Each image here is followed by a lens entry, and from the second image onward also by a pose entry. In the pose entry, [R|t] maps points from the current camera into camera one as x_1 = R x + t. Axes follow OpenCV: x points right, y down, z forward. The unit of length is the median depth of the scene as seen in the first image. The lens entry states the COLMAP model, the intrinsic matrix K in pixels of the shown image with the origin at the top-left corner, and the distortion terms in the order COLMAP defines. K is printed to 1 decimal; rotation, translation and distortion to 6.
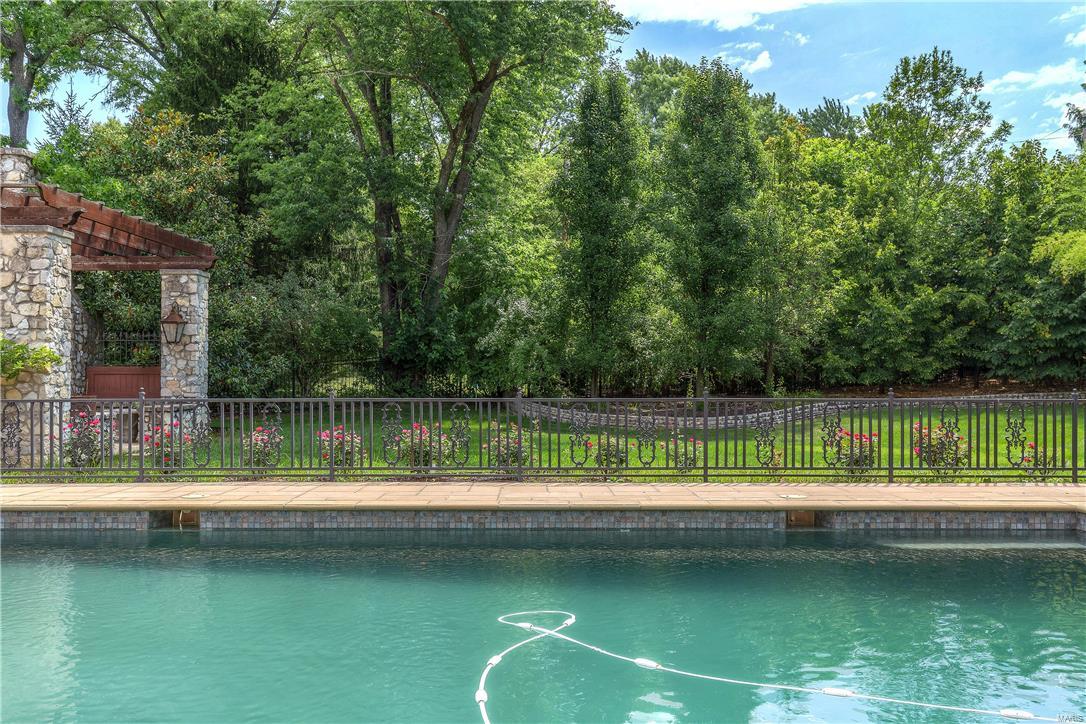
lens RADIAL K [[921.2, 0, 539.0], [0, 921.2, 395.1], [0, 0, 1]] dist [0.011473, 0.007743]
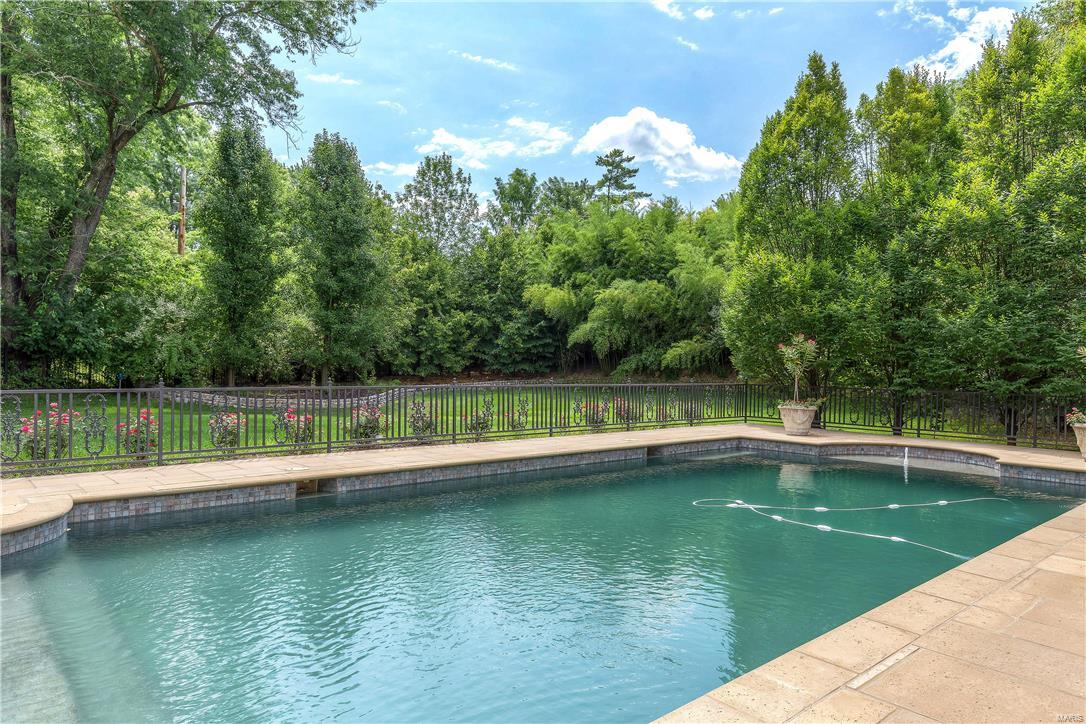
lens RADIAL K [[688.1, 0, 551.3], [0, 688.1, 392.9], [0, 0, 1]] dist [-0.004415, -0.002668]
pose [[0.754090, -0.015090, 0.656598, -0.255377], [0.005379, 0.999844, 0.016802, -0.000537], [-0.656749, -0.009139, 0.754054, 0.041763]]
